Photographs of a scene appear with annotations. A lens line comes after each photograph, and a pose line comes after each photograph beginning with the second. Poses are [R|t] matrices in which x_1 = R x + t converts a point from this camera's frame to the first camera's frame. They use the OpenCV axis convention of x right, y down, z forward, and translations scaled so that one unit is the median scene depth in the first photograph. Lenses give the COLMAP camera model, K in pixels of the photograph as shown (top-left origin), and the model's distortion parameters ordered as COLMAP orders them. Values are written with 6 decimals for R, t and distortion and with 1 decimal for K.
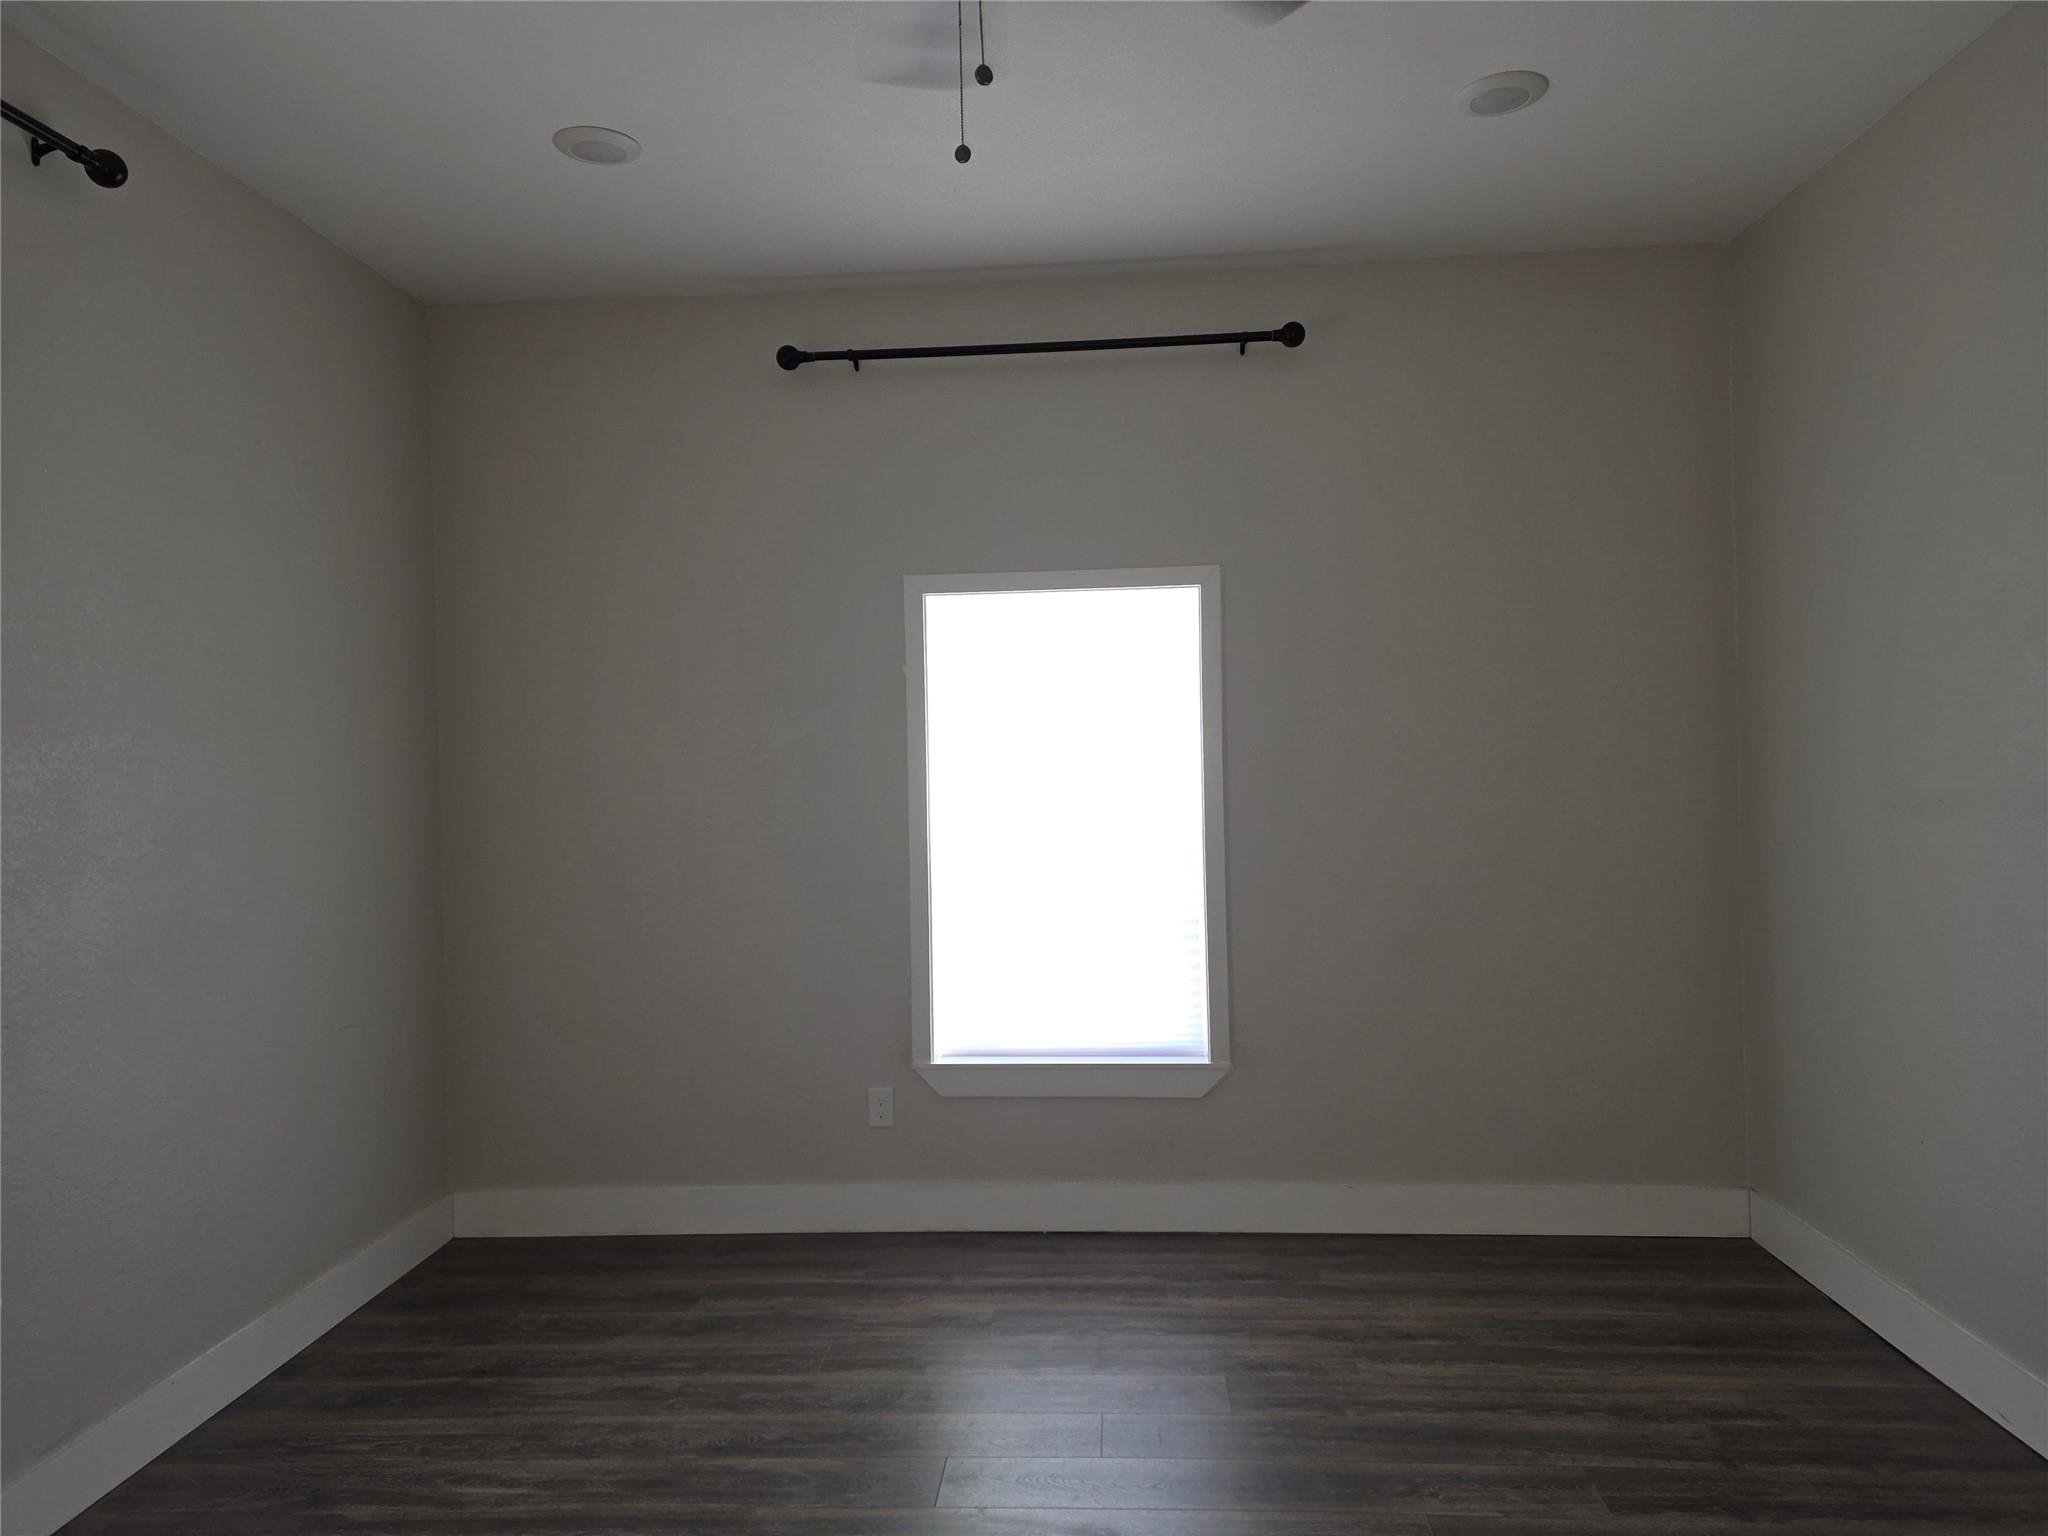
lens RADIAL K [[1395.9, 0, 1024.0], [0, 1395.9, 768.0], [0, 0, 1]] dist [0.006812, 0.002230]
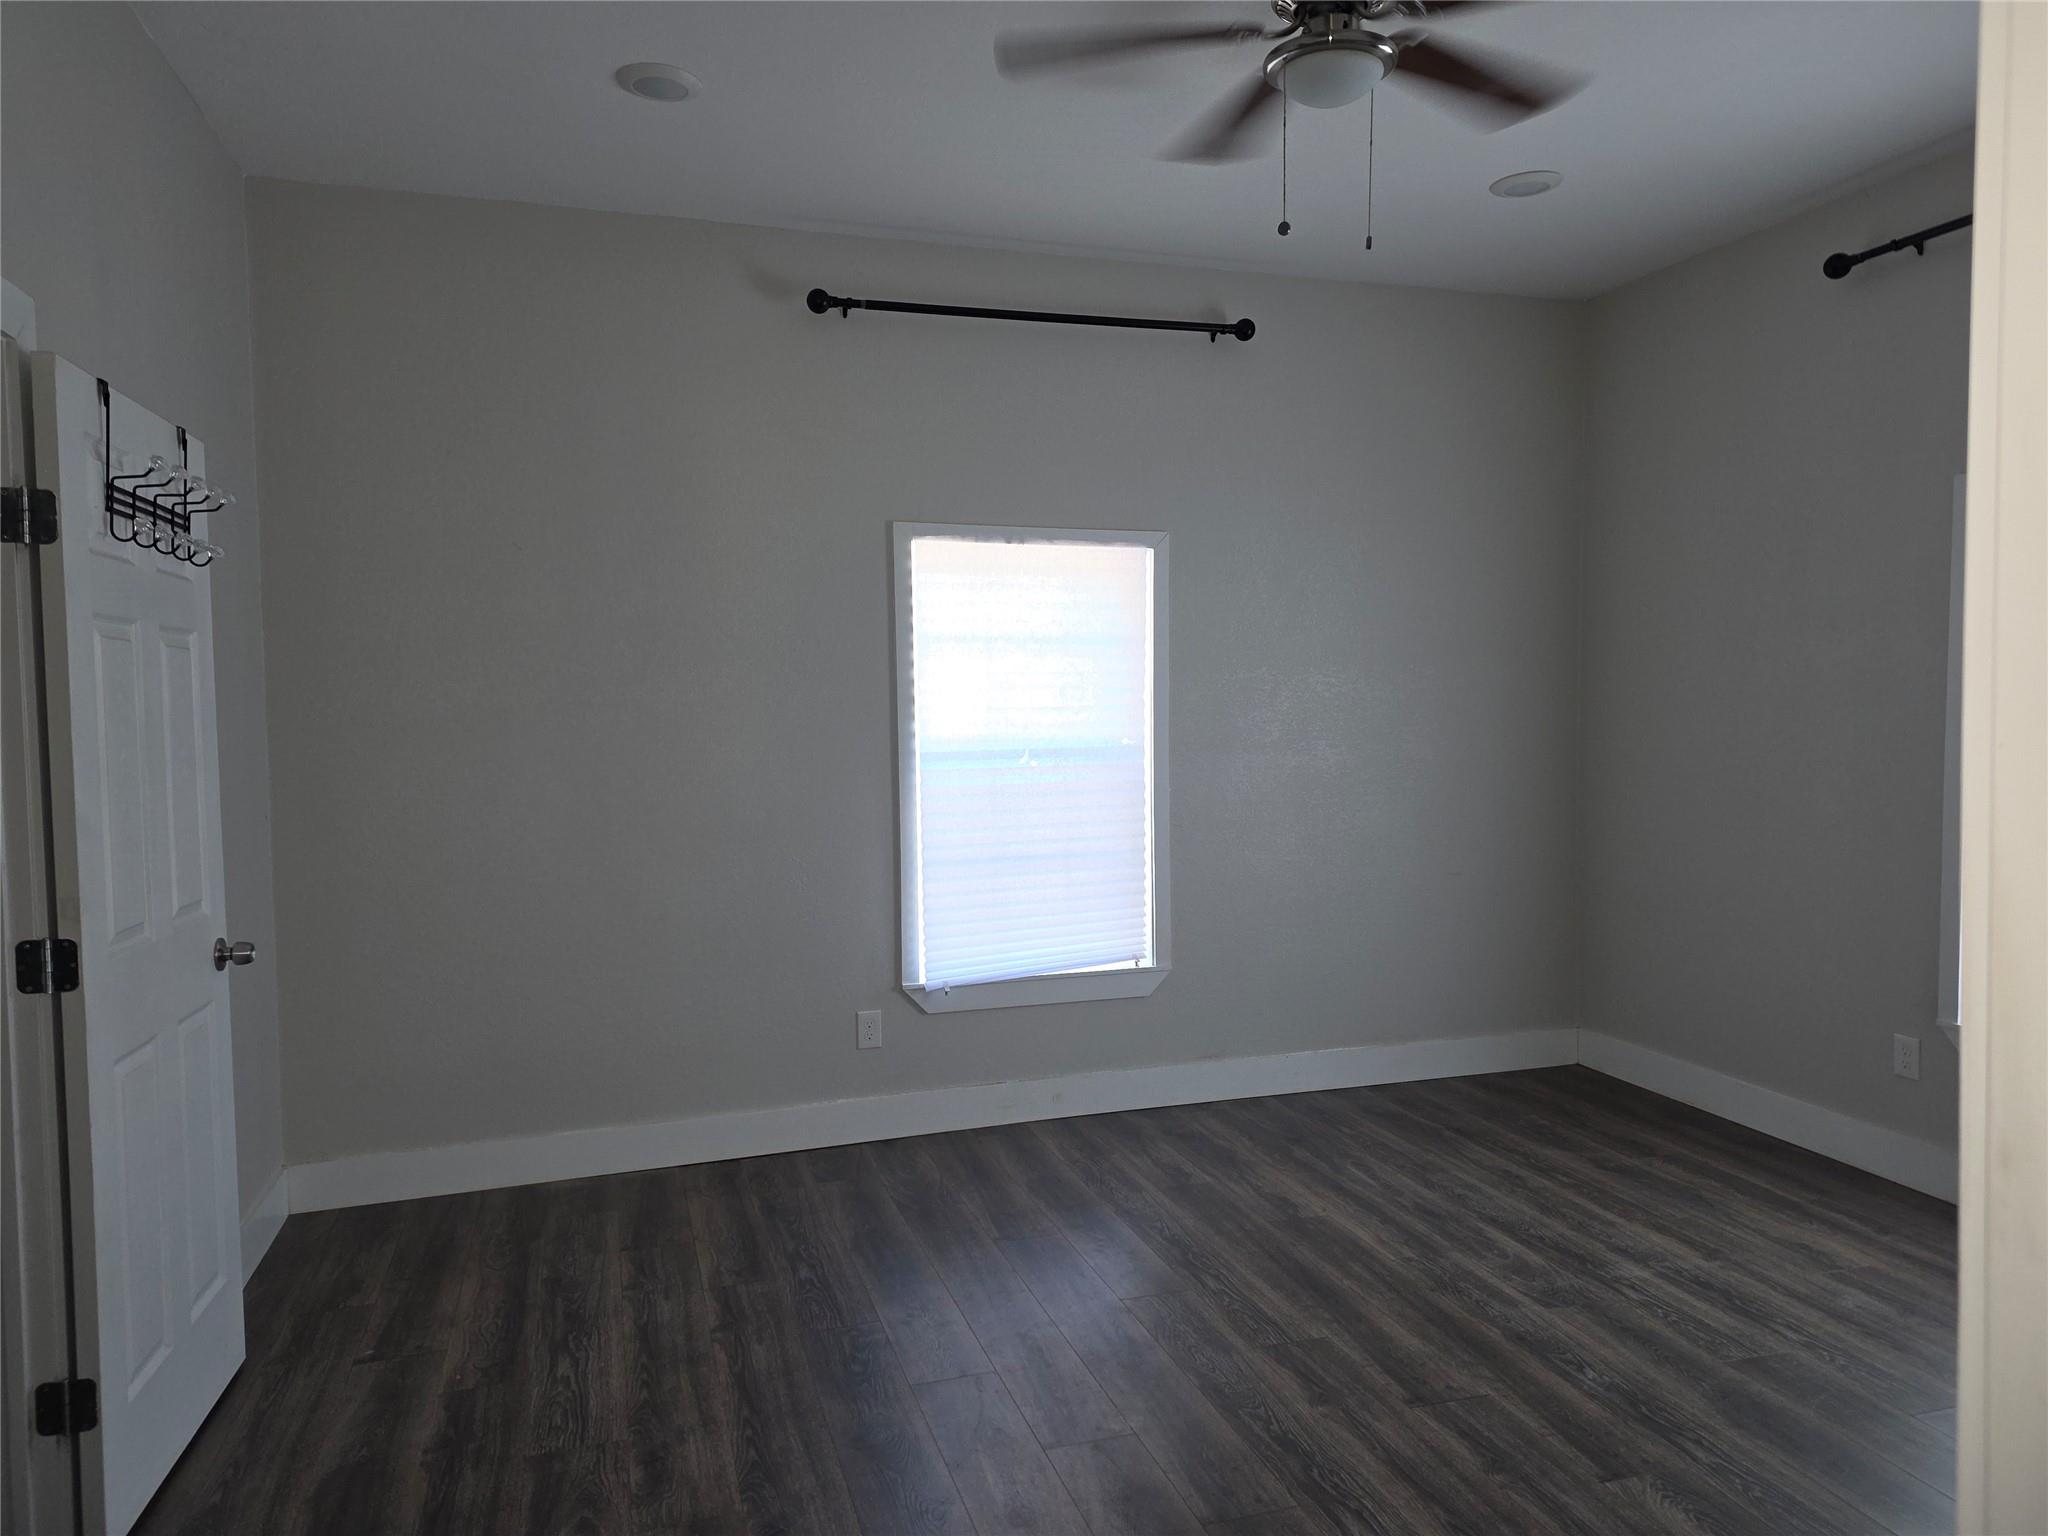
lens RADIAL K [[1363.2, 0, 1024.0], [0, 1363.2, 768.0], [0, 0, 1]] dist [0.140952, -0.090960]
pose [[0.352139, 0.077362, -0.932745, 0.724498], [-0.010784, 0.996847, 0.078607, -0.030807], [0.935885, -0.017622, 0.351863, 0.117677]]
